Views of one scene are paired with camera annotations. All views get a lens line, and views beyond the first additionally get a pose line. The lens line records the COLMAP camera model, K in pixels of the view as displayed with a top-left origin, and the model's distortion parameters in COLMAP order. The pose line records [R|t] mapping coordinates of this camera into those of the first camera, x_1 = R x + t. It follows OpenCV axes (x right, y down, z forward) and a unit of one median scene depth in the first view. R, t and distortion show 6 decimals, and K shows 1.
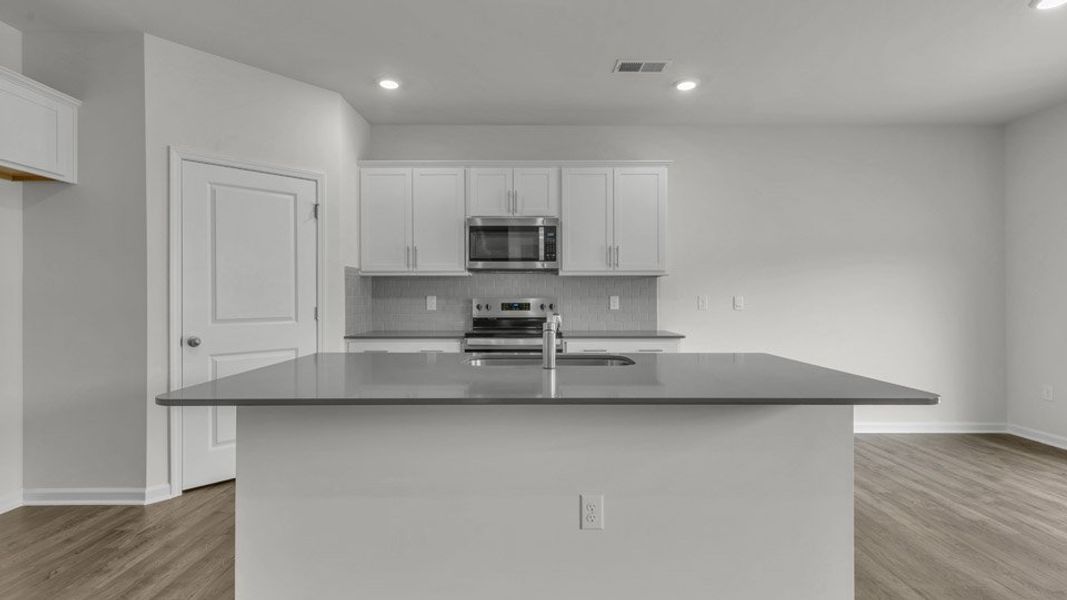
lens RADIAL K [[515.5, 0, 523.4], [0, 515.5, 293.7], [0, 0, 1]] dist [-0.001834, 0.003438]
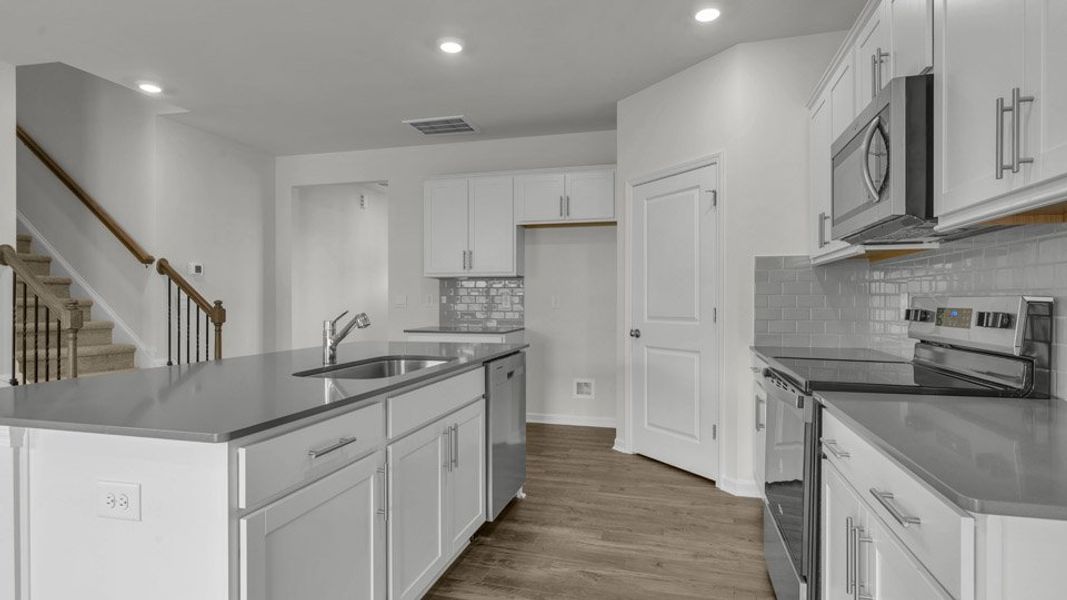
lens RADIAL K [[561.4, 0, 532.4], [0, 561.4, 302.6], [0, 0, 1]] dist [0.013050, -0.002265]
pose [[-0.256479, 0.002355, -0.966547, 0.712680], [0.005794, 0.999983, 0.000898, 0.017231], [0.966532, -0.005370, -0.256488, 1.106896]]
